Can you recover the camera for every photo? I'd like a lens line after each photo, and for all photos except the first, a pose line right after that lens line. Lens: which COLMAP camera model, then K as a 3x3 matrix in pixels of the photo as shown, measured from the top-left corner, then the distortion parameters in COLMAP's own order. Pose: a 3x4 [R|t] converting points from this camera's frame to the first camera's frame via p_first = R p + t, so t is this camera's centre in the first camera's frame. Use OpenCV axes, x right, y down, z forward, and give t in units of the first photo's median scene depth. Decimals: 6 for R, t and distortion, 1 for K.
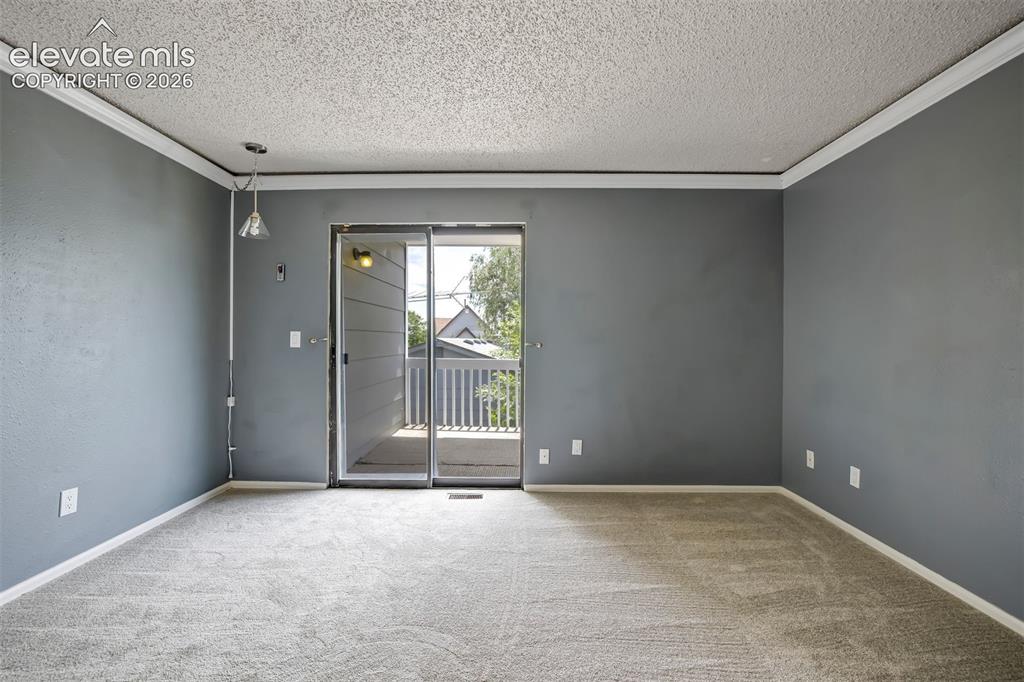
lens RADIAL K [[437.4, 0, 509.9], [0, 437.4, 339.7], [0, 0, 1]] dist [-0.024028, 0.007827]
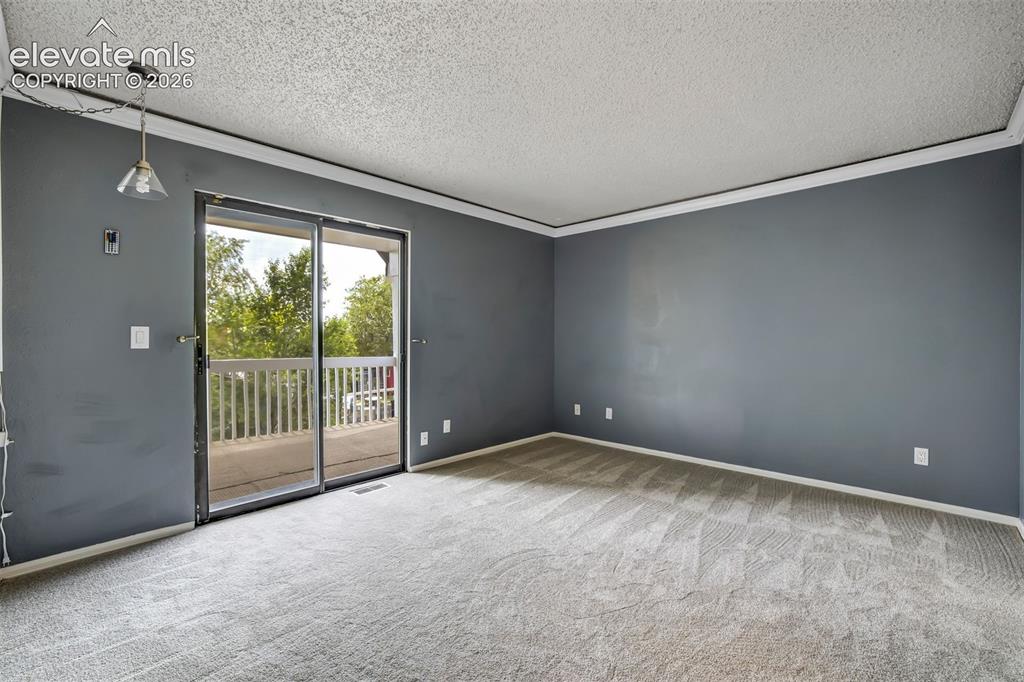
lens RADIAL K [[437.4, 0, 512.5], [0, 437.4, 340.0], [0, 0, 1]] dist [-0.024028, 0.007827]
pose [[0.680902, -0.009558, 0.732312, -0.617698], [-0.000206, 0.999912, 0.013241, -0.007005], [-0.732375, -0.009167, 0.680840, 0.053795]]
